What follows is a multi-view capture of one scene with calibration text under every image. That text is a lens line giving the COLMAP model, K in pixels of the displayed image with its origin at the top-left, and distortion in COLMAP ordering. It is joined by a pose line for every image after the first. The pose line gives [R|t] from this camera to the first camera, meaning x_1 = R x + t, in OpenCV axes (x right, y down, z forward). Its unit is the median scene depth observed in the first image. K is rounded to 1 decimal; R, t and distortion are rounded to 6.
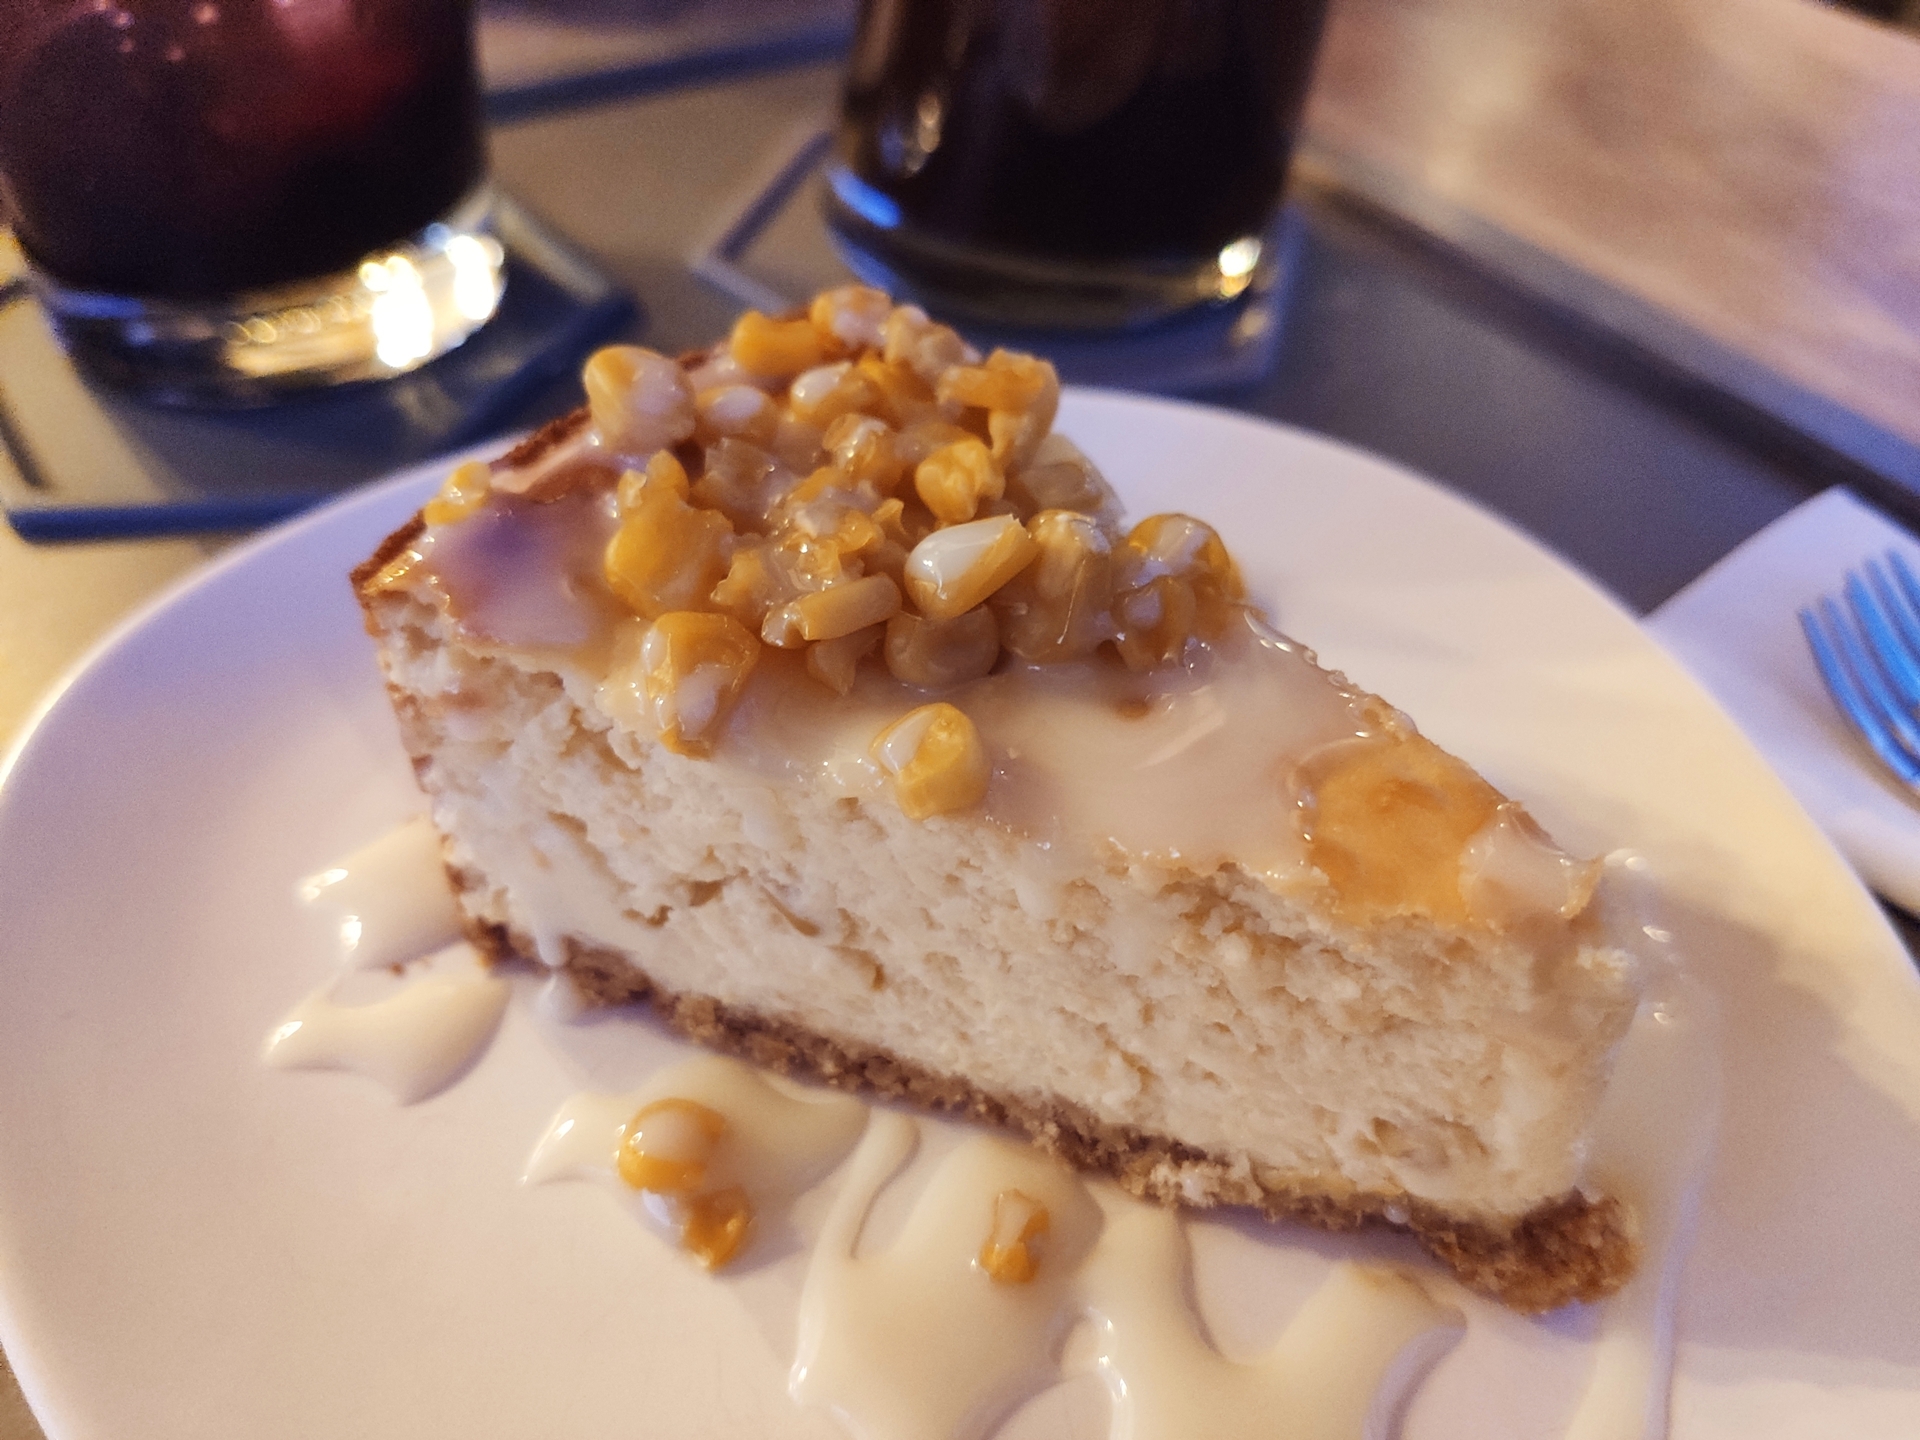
lens RADIAL K [[1469.3, 0, 960.0], [0, 1469.3, 720.0], [0, 0, 1]] dist [0.052036, -0.244773]
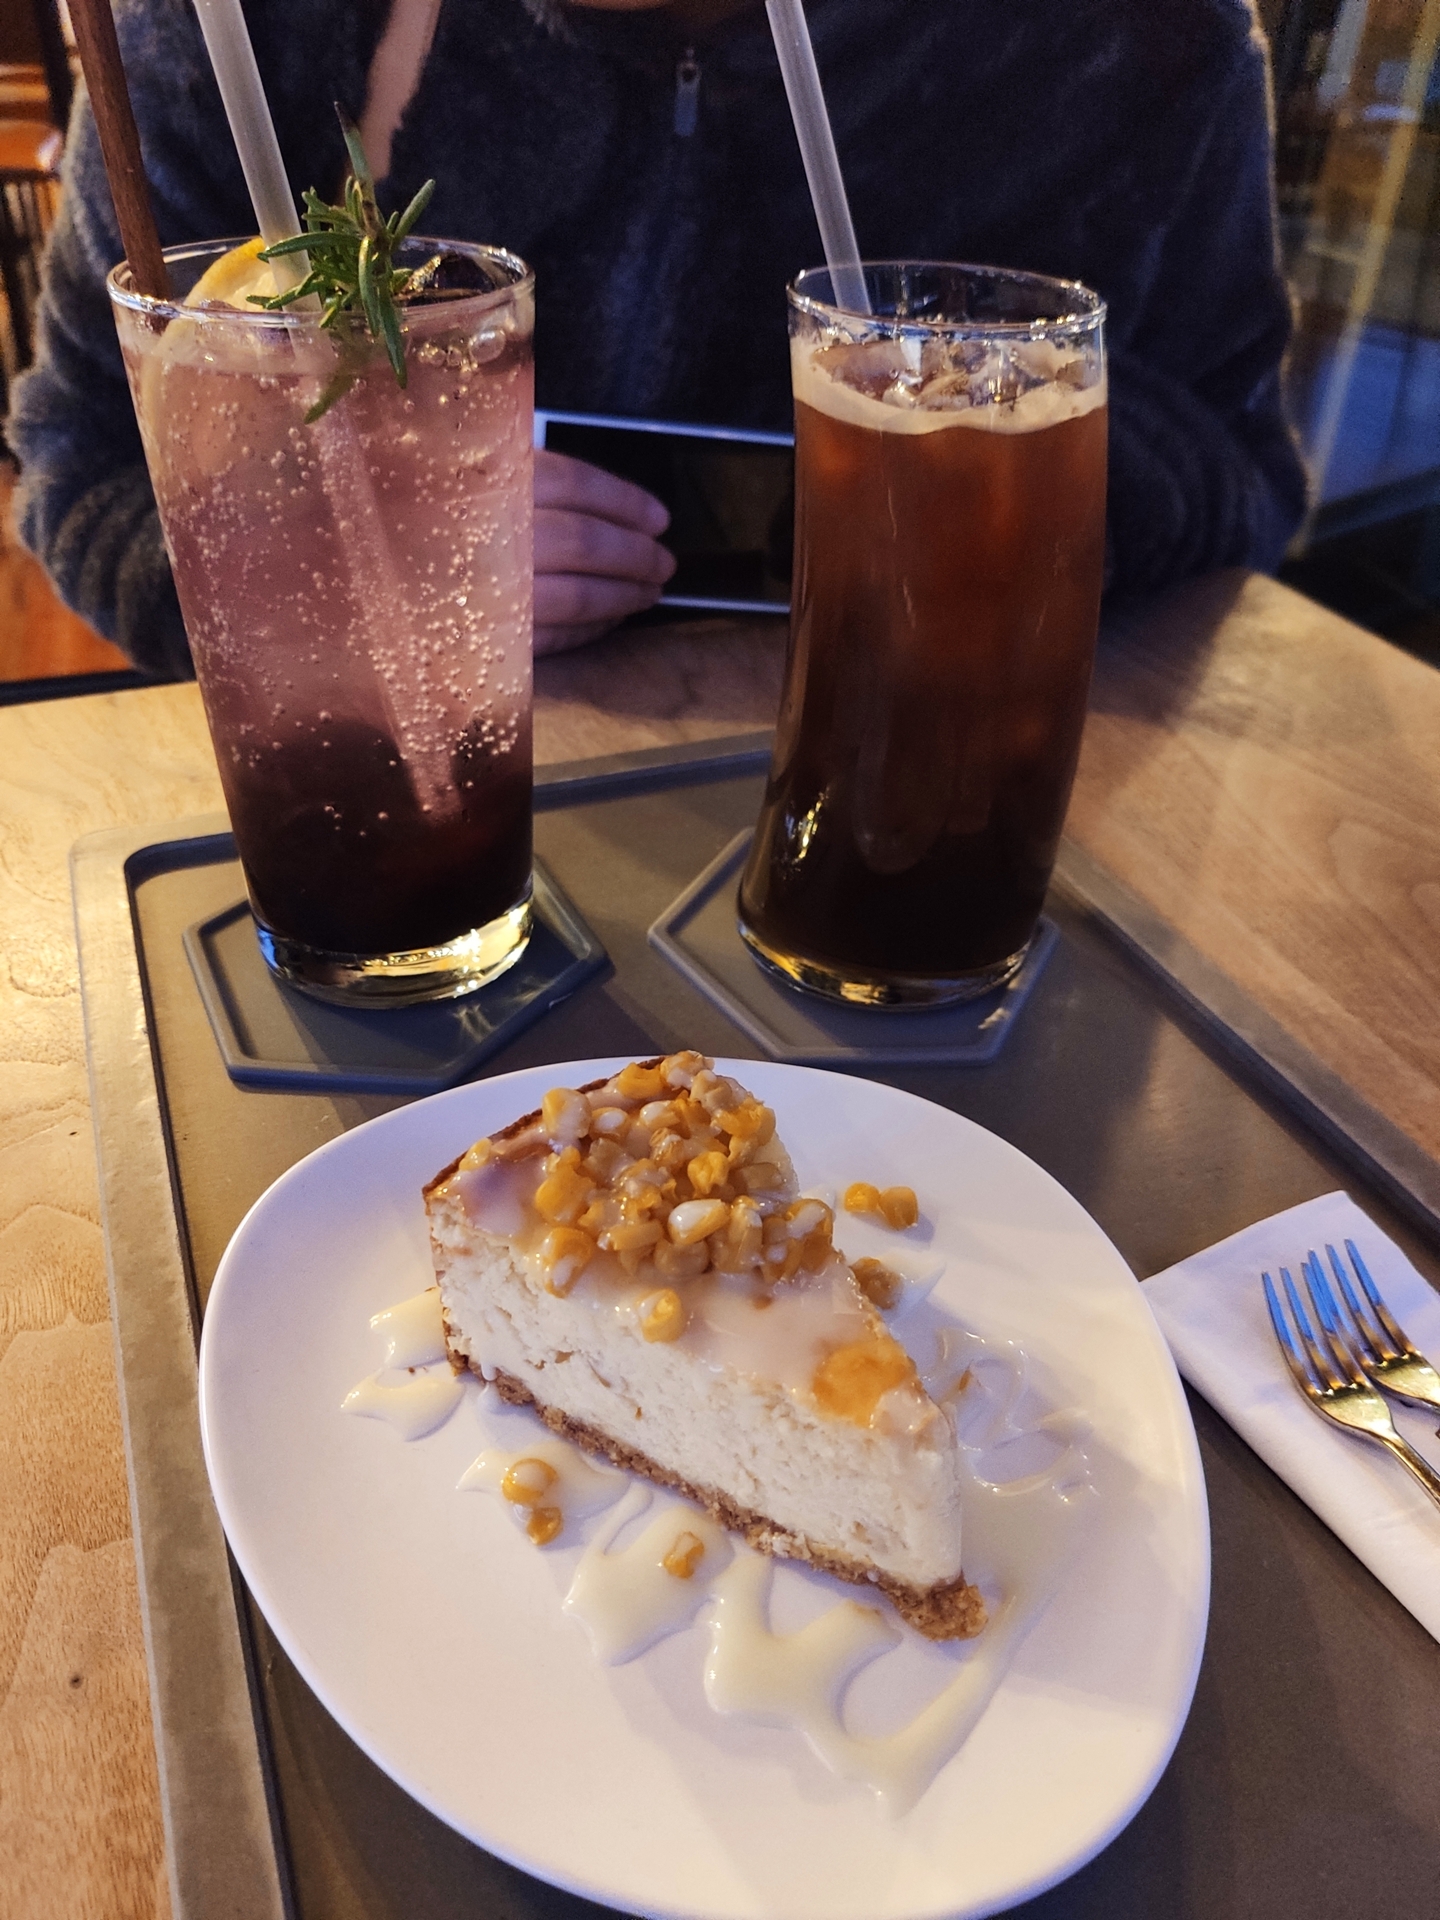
lens RADIAL K [[1469.3, 0, 720.0], [0, 1469.3, 960.0], [0, 0, 1]] dist [0.052036, -0.244773]
pose [[0.979146, 0.105304, -0.173734, 0.352130], [-0.126650, 0.985057, -0.116716, -0.223722], [0.158847, 0.136286, 0.977852, -1.082933]]
